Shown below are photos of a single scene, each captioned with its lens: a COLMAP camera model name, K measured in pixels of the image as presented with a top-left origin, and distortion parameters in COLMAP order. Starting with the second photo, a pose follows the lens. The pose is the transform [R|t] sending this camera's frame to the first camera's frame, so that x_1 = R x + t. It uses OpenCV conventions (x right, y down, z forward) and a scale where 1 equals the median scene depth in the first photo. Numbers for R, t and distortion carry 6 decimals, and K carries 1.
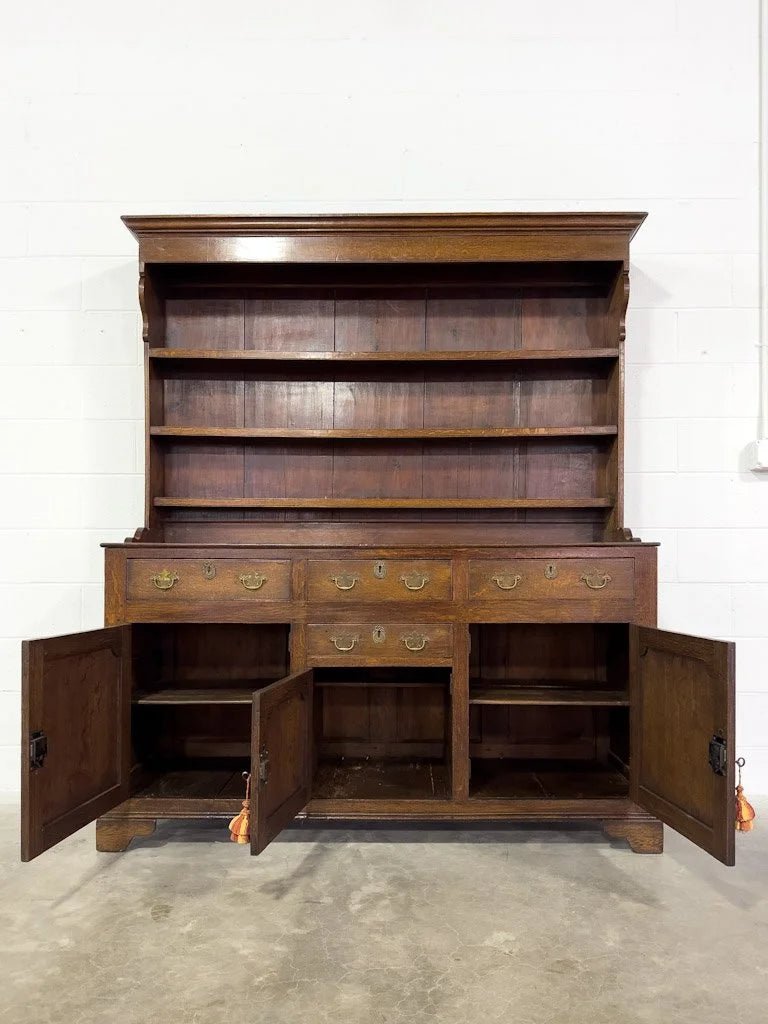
lens RADIAL K [[744.4, 0, 383.5], [0, 744.4, 559.1], [0, 0, 1]] dist [0.033337, -0.025255]
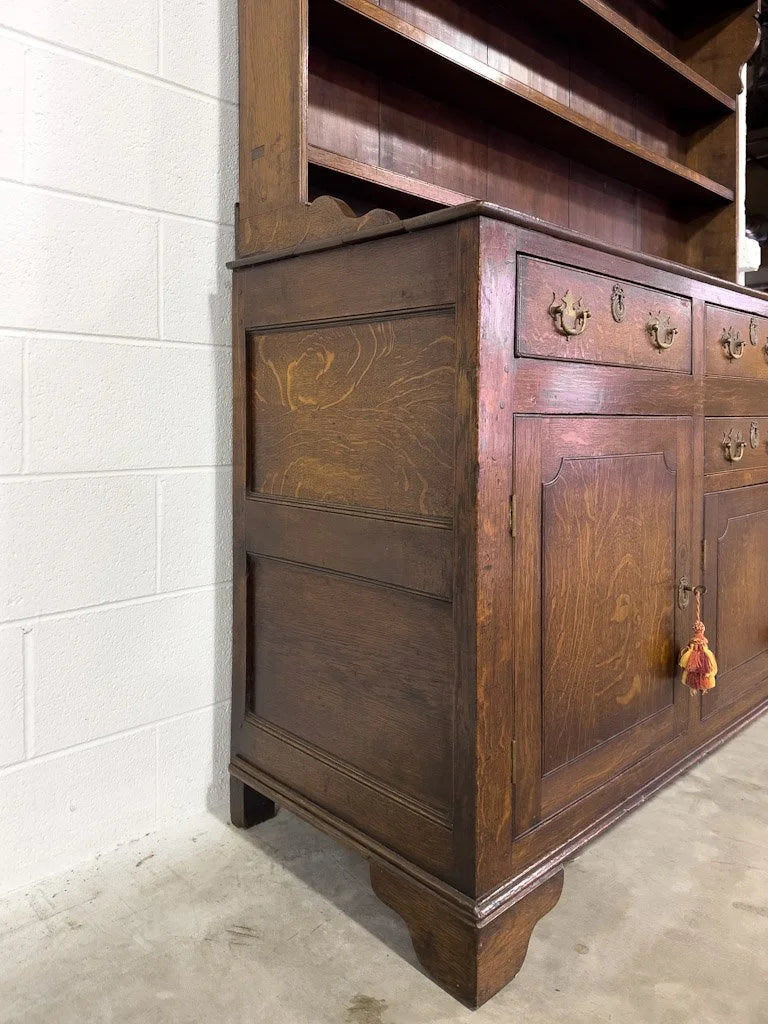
lens RADIAL K [[744.4, 0, 372.0], [0, 744.4, 426.6], [0, 0, 1]] dist [0.033337, -0.025255]
pose [[0.705656, -0.001509, 0.708552, -0.616254], [-0.022981, 0.999423, 0.025016, 0.077725], [-0.708181, -0.033936, 0.705215, 0.696356]]
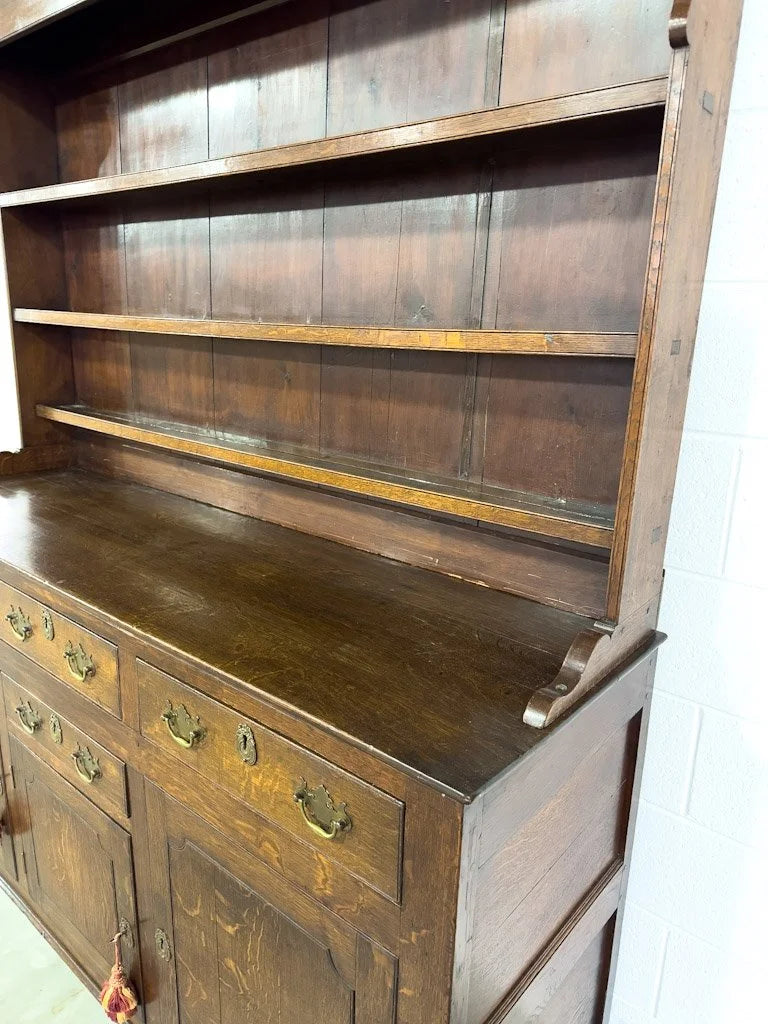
lens RADIAL K [[744.4, 0, 378.6], [0, 744.4, 509.3], [0, 0, 1]] dist [0.033337, -0.025255]
pose [[0.767910, 0.172816, -0.616806, 0.454897], [-0.016868, 0.968041, 0.250225, -0.185798], [0.640336, -0.181745, 0.746283, 0.678707]]
